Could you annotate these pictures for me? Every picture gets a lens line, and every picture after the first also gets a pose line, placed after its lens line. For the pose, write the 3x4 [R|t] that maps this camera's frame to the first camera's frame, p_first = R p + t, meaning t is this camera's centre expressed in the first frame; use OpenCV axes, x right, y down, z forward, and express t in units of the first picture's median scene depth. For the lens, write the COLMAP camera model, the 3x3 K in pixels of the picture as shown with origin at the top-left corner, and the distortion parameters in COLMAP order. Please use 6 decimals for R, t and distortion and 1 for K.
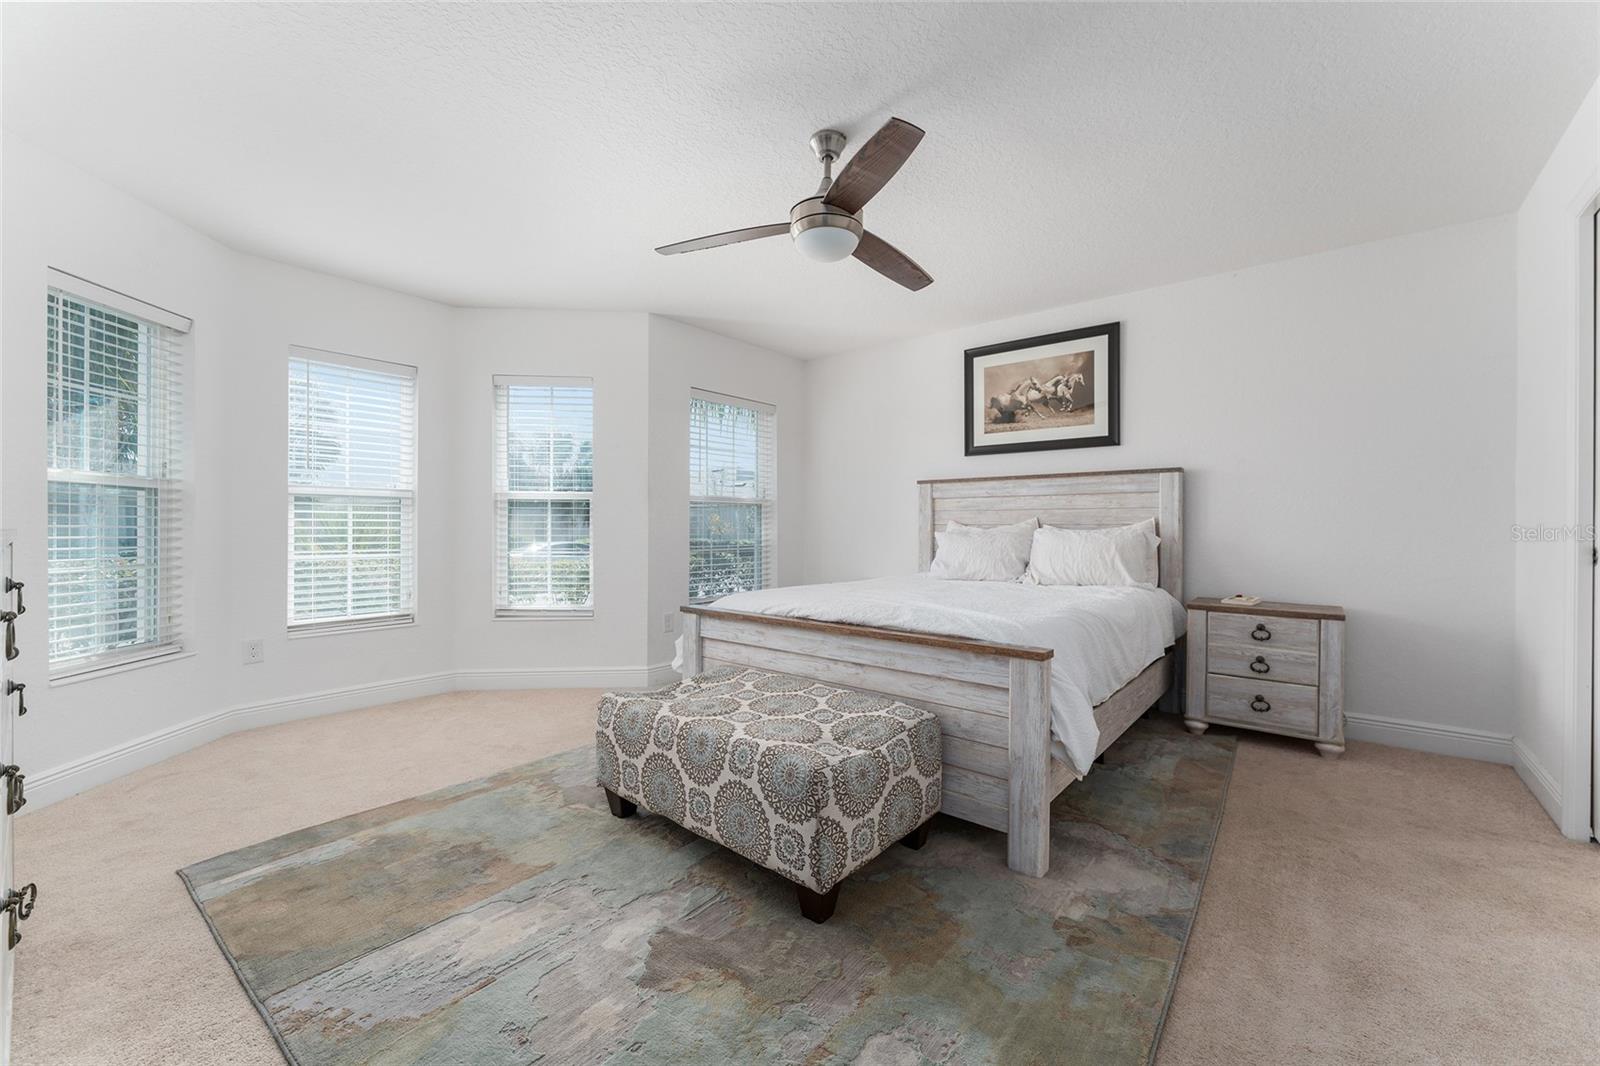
lens RADIAL K [[638.0, 0, 789.6], [0, 638.0, 529.1], [0, 0, 1]] dist [-0.009841, 0.001981]
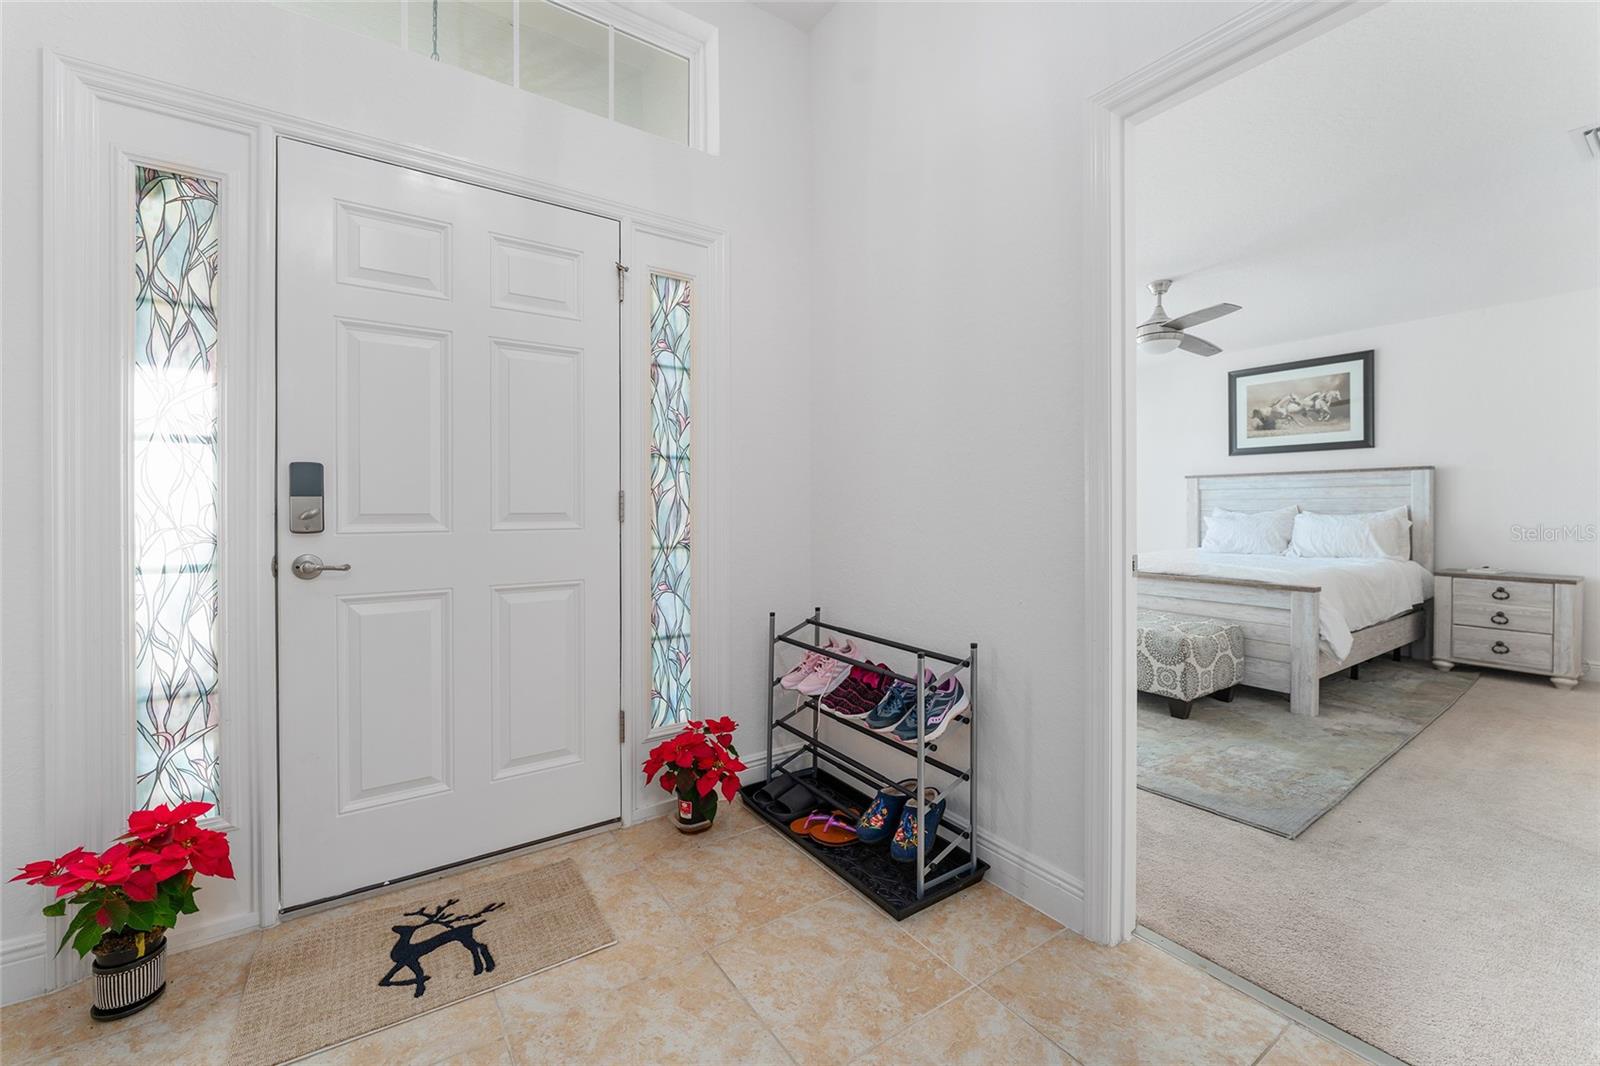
lens RADIAL K [[638.0, 0, 799.2], [0, 638.0, 512.4], [0, 0, 1]] dist [-0.009841, 0.001981]
pose [[0.963342, -0.003166, -0.268256, -0.292438], [0.003825, 0.999991, 0.001933, -0.013032], [0.268247, -0.002888, 0.963346, -0.621706]]
